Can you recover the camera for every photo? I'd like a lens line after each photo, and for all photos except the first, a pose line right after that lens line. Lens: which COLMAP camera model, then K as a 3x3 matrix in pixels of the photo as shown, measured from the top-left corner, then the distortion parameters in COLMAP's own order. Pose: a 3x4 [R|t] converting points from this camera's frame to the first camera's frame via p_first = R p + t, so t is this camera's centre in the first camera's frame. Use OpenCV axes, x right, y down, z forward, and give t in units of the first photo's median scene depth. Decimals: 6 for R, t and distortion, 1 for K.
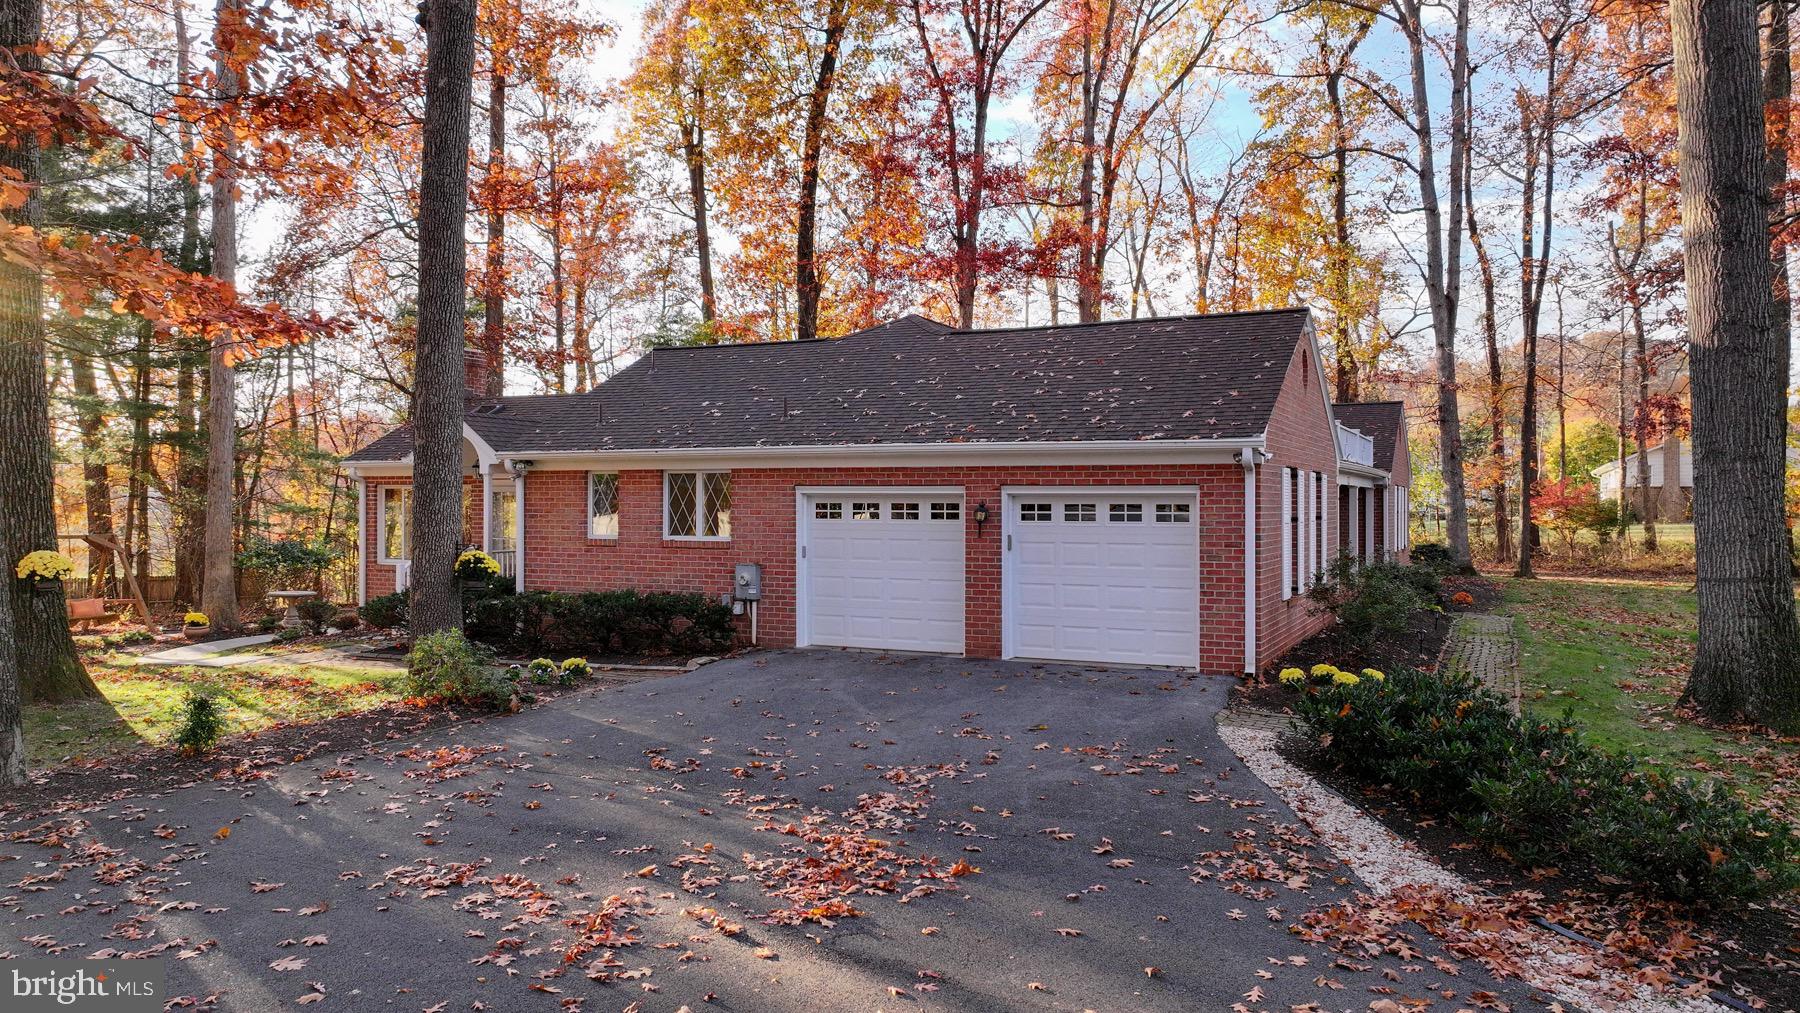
lens RADIAL K [[1270.2, 0, 900.0], [0, 1270.2, 506.5], [0, 0, 1]] dist [0.001569, 0.007484]
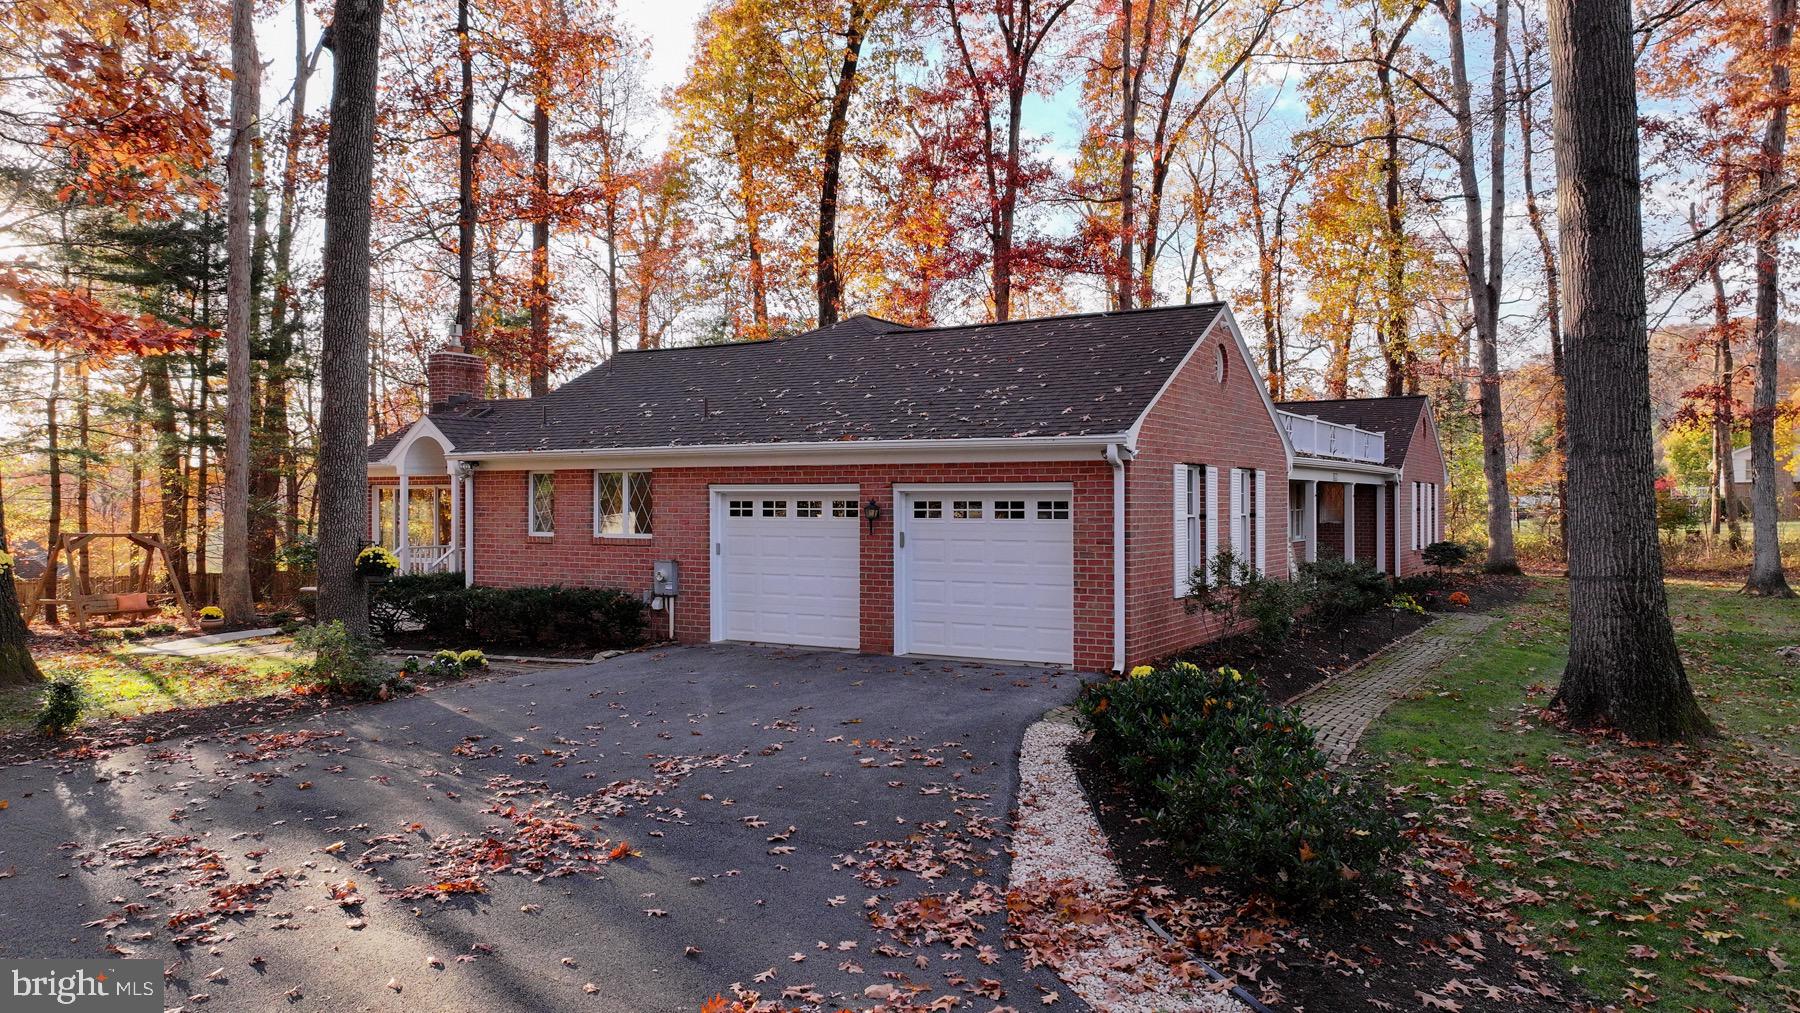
lens RADIAL K [[1268.1, 0, 900.0], [0, 1268.1, 506.5], [0, 0, 1]] dist [-0.001082, 0.005118]
pose [[0.995509, -0.002289, -0.094640, 0.173570], [0.002372, 0.999997, 0.000772, 0.001169], [0.094638, -0.000993, 0.995511, -0.004704]]
